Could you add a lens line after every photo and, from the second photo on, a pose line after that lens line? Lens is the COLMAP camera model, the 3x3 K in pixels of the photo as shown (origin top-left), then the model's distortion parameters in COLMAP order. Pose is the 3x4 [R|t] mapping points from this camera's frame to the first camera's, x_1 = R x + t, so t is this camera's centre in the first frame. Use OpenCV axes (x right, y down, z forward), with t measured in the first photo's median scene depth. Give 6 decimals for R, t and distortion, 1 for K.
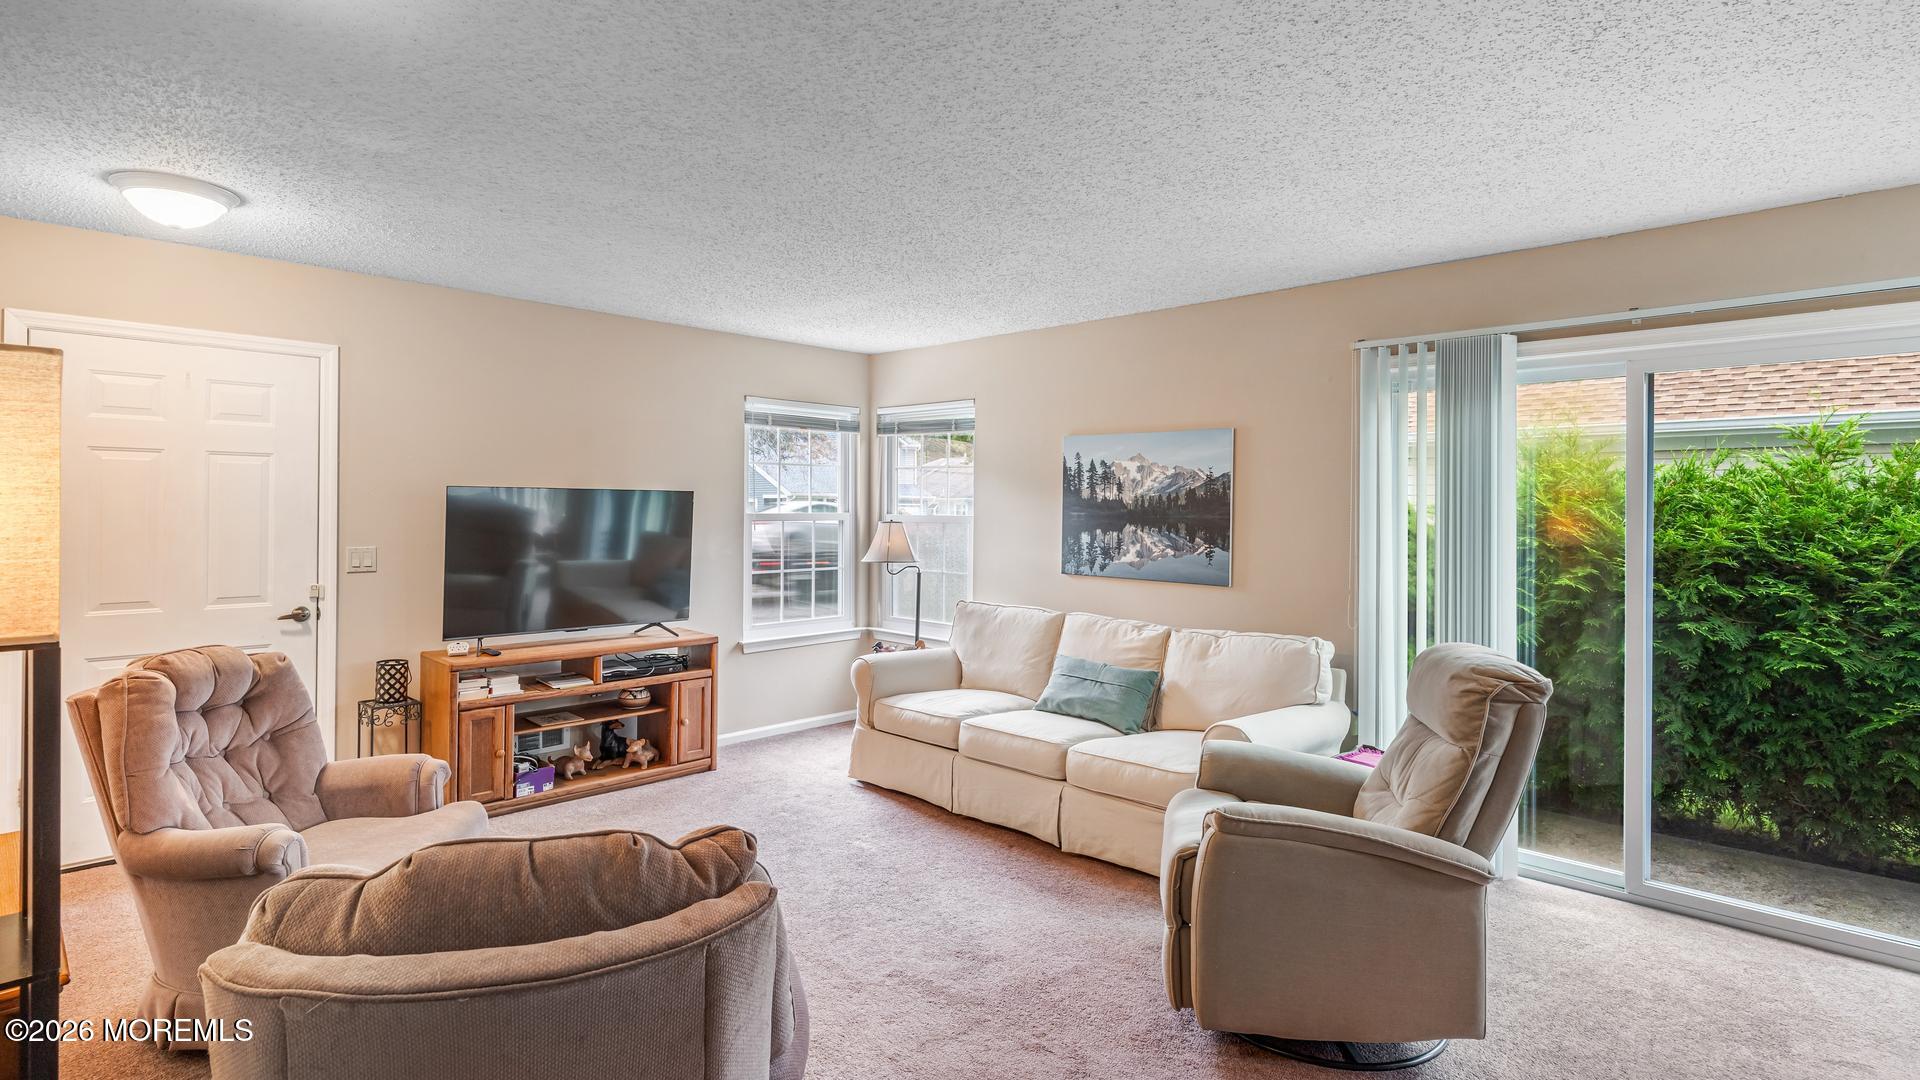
lens RADIAL K [[937.5, 0, 961.4], [0, 937.5, 500.1], [0, 0, 1]] dist [-0.002061, -0.000011]
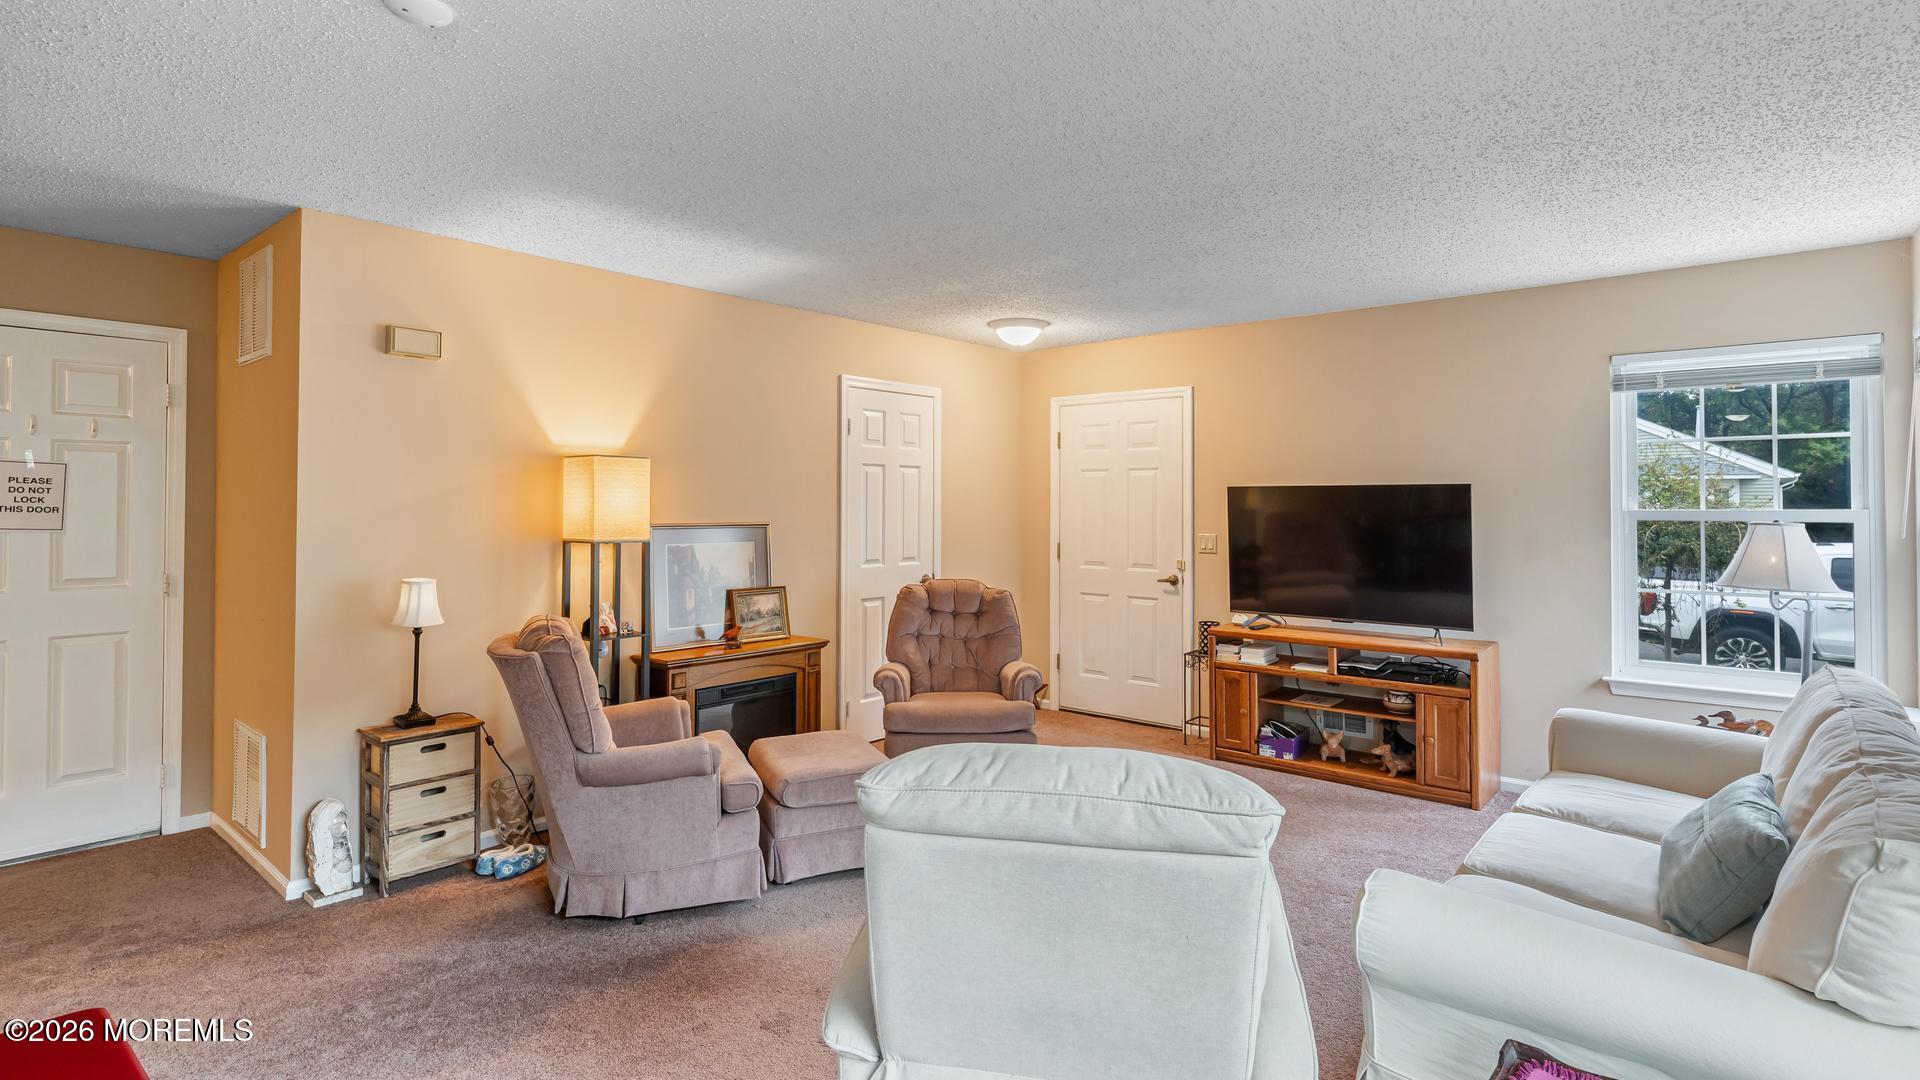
lens RADIAL K [[937.5, 0, 961.4], [0, 937.5, 500.1], [0, 0, 1]] dist [-0.002061, -0.000011]
pose [[0.062498, -0.008971, -0.998005, 0.665658], [0.010429, 0.999911, -0.008335, 0.009135], [0.997991, -0.009887, 0.062586, 0.569331]]
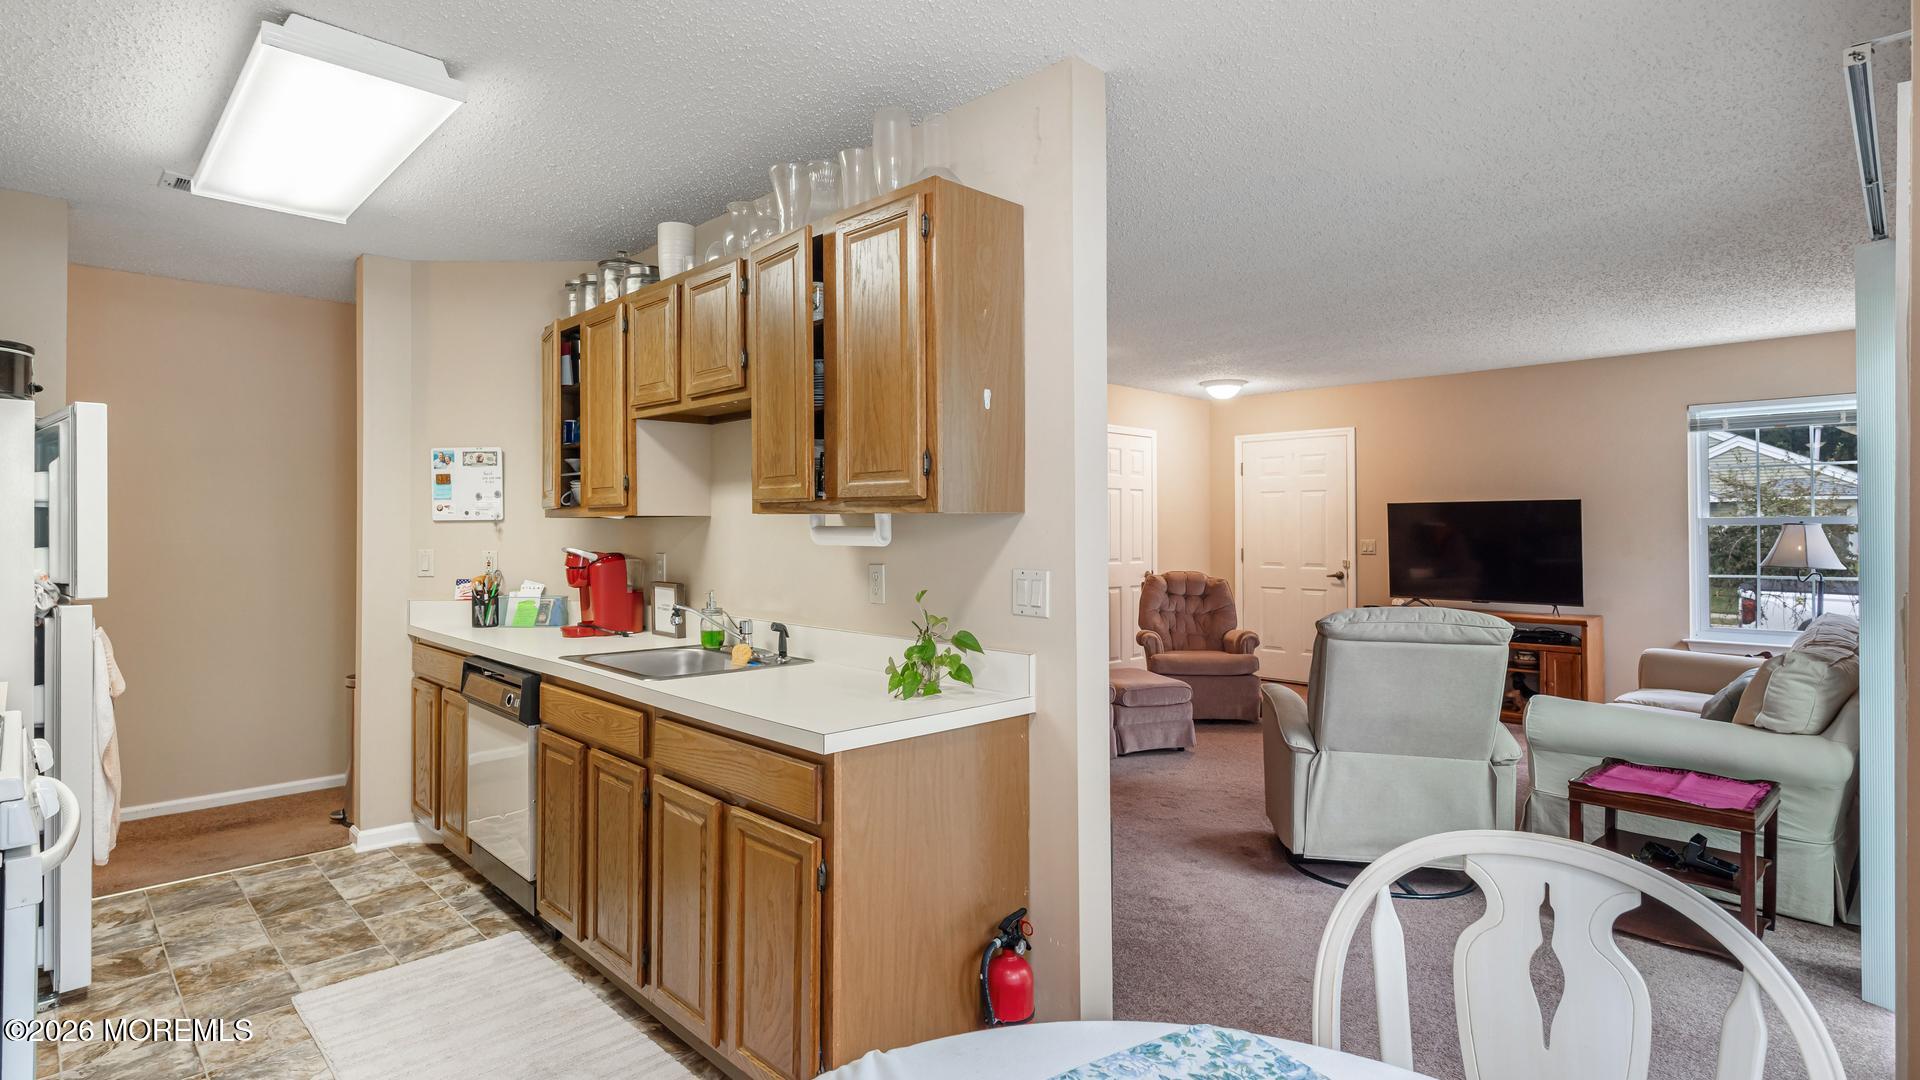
lens RADIAL K [[933.8, 0, 956.3], [0, 933.8, 521.4], [0, 0, 1]] dist [0.001576, -0.000839]
pose [[-0.023096, -0.013606, -0.999641, 1.116685], [0.012113, 0.999830, -0.013889, 0.030387], [0.999660, -0.012430, -0.022927, 0.274090]]
